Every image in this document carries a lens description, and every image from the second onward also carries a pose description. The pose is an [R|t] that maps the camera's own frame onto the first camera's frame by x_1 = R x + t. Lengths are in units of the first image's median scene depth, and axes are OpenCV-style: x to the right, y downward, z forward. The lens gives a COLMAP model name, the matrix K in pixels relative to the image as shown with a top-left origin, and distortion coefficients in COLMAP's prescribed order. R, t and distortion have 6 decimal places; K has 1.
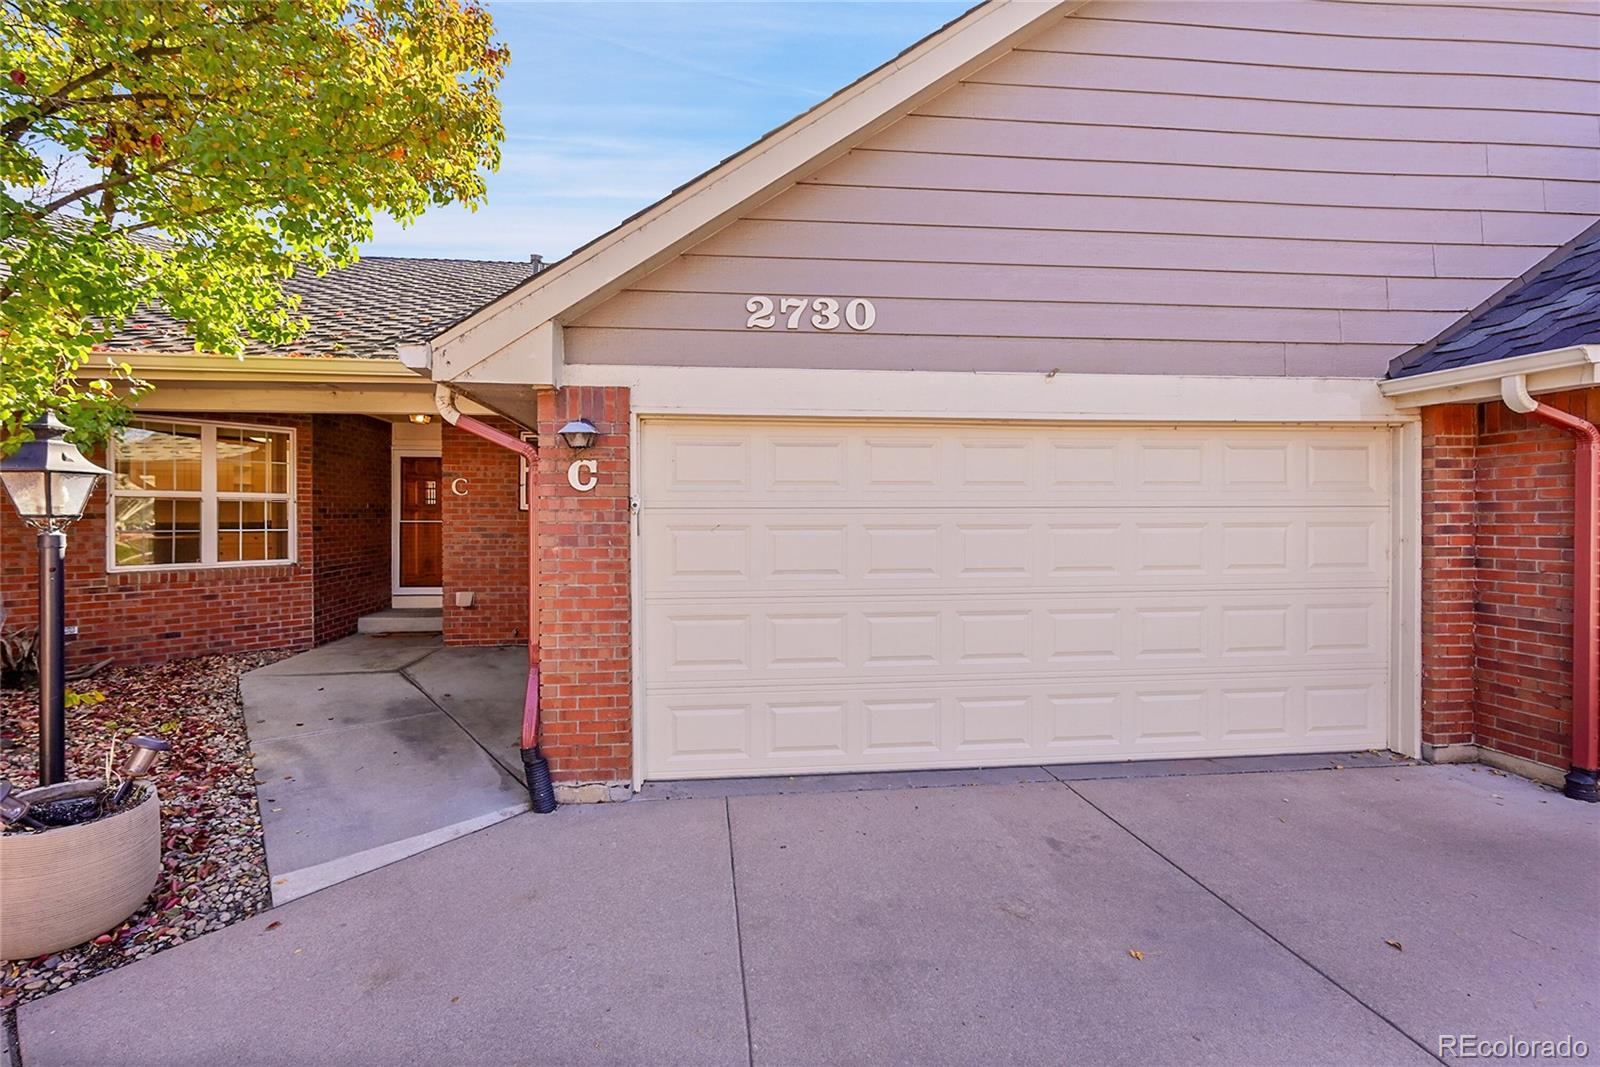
lens RADIAL K [[637.1, 0, 811.8], [0, 637.1, 526.4], [0, 0, 1]] dist [0.000023, -0.000085]
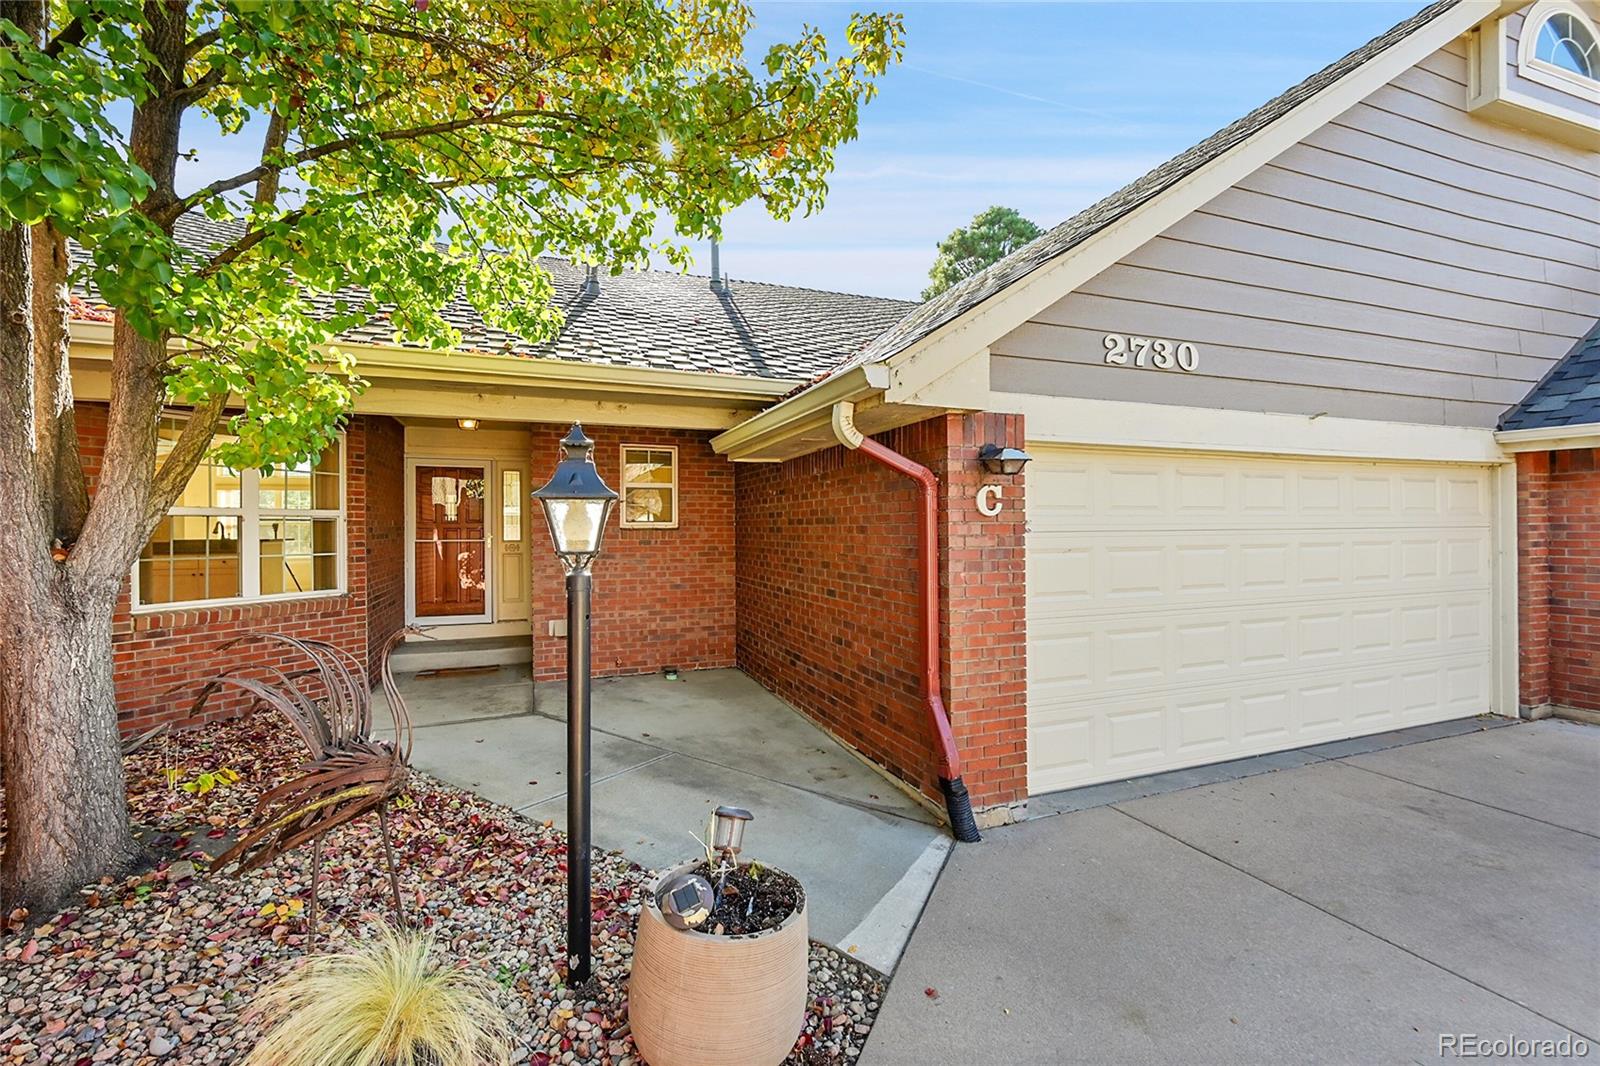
lens RADIAL K [[637.1, 0, 809.6], [0, 637.1, 529.2], [0, 0, 1]] dist [0.000023, -0.000085]
pose [[0.968219, -0.004887, 0.250055, -0.570500], [0.007598, 0.999922, -0.009877, -0.017425], [-0.249987, 0.011463, 0.968181, 0.061388]]
